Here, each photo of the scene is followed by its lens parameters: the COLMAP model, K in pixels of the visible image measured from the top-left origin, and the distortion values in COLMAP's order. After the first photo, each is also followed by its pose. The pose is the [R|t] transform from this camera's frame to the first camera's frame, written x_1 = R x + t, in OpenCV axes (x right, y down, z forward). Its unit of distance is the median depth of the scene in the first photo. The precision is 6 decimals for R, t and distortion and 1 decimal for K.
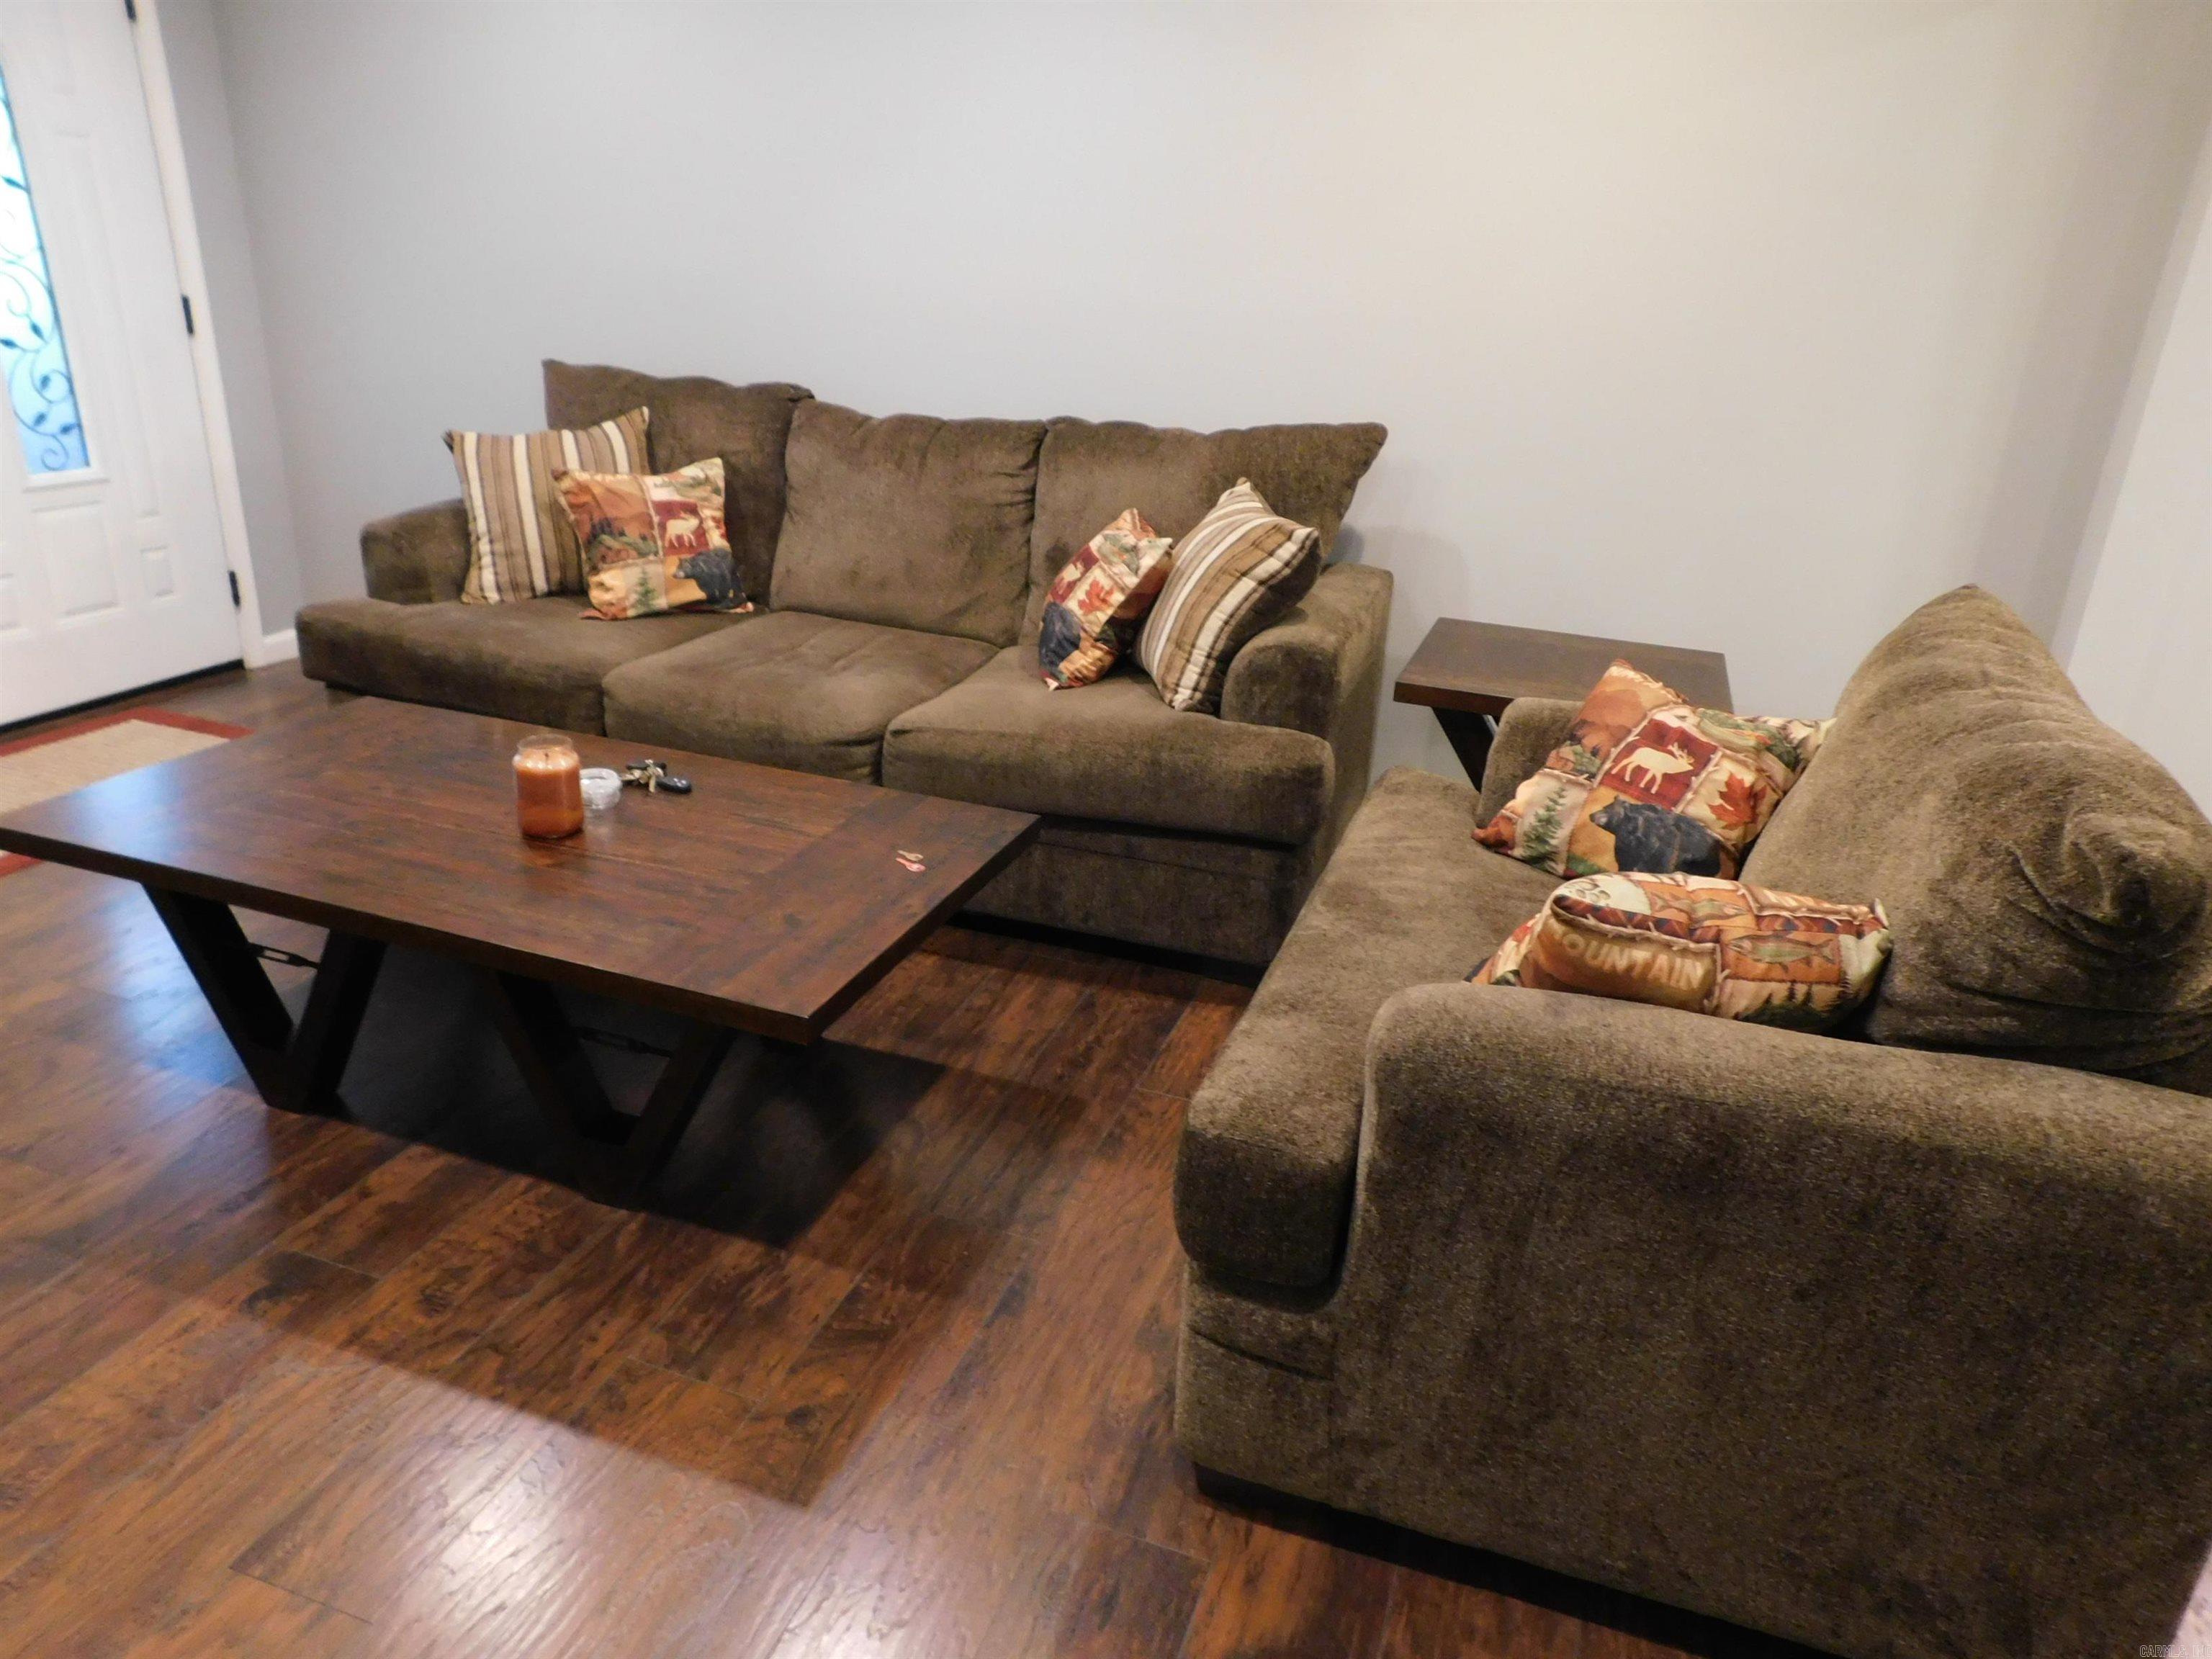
lens RADIAL K [[1482.7, 0, 1113.3], [0, 1482.7, 817.8], [0, 0, 1]] dist [-0.061675, 0.057332]
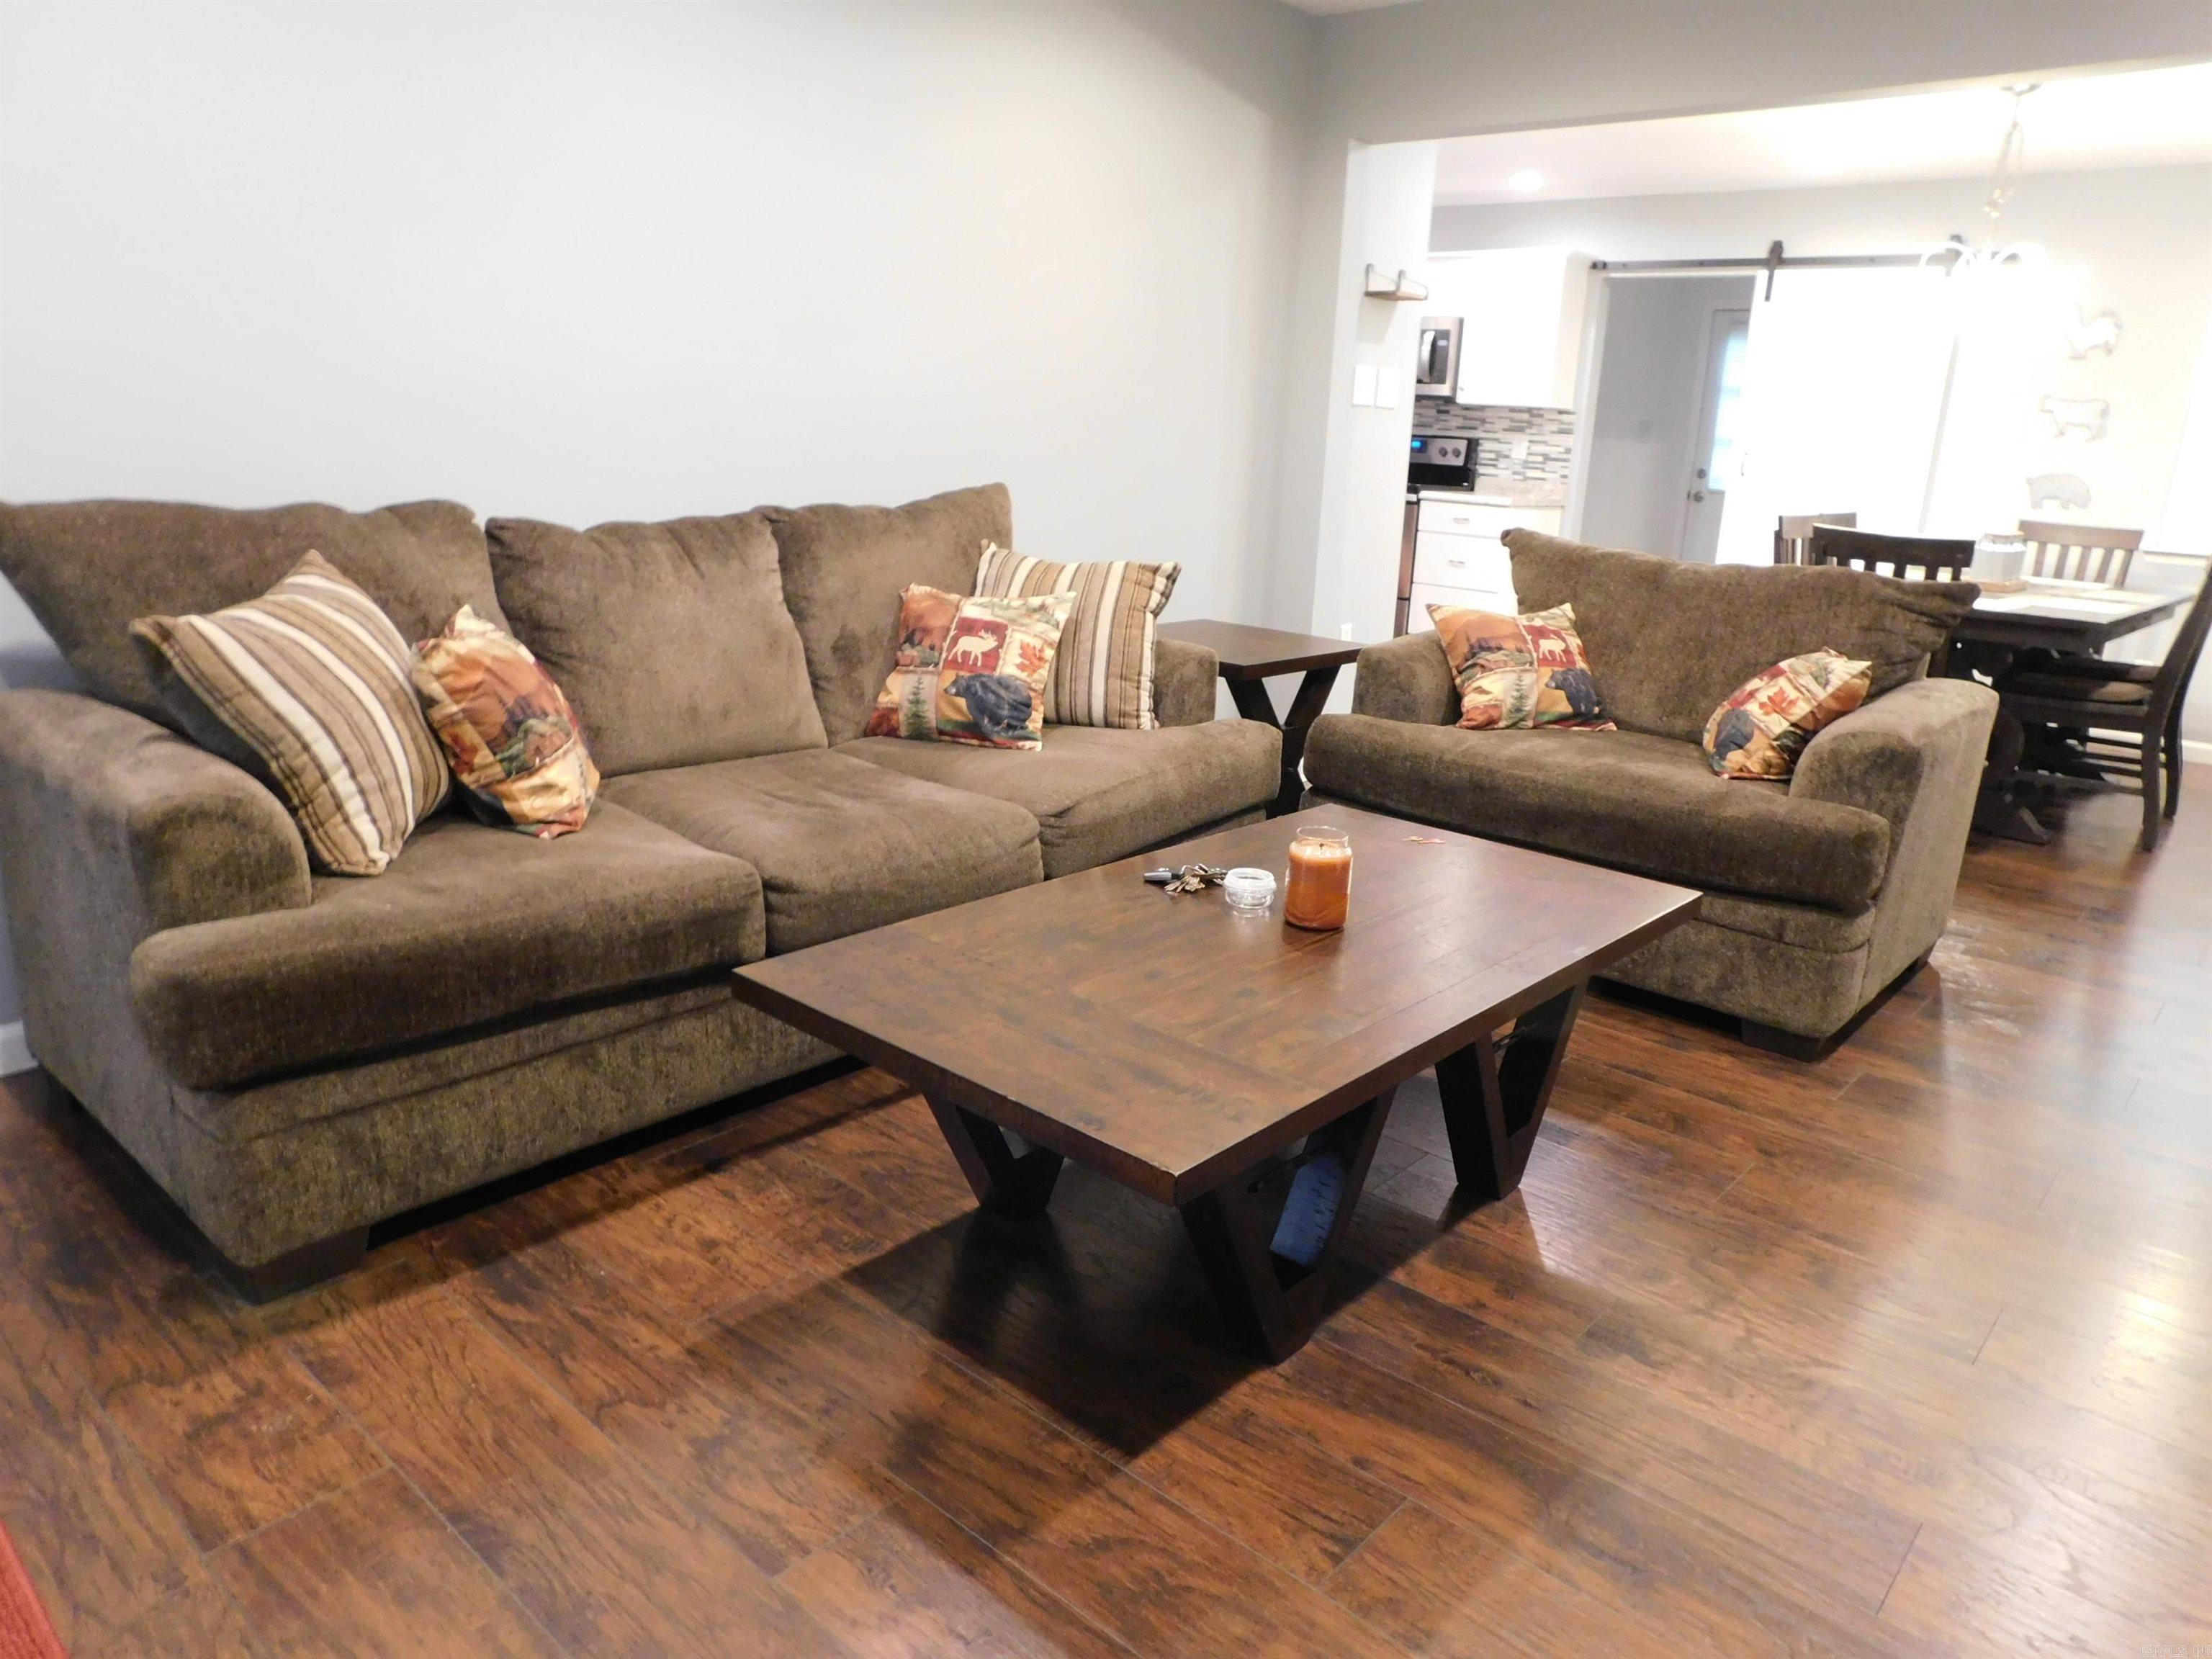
lens RADIAL K [[1482.7, 0, 1113.3], [0, 1482.7, 817.8], [0, 0, 1]] dist [-0.061675, 0.057332]
pose [[0.389163, -0.274279, 0.879388, -0.963986], [0.307052, 0.938672, 0.156888, -0.190737], [-0.868488, 0.208963, 0.449514, 0.494416]]
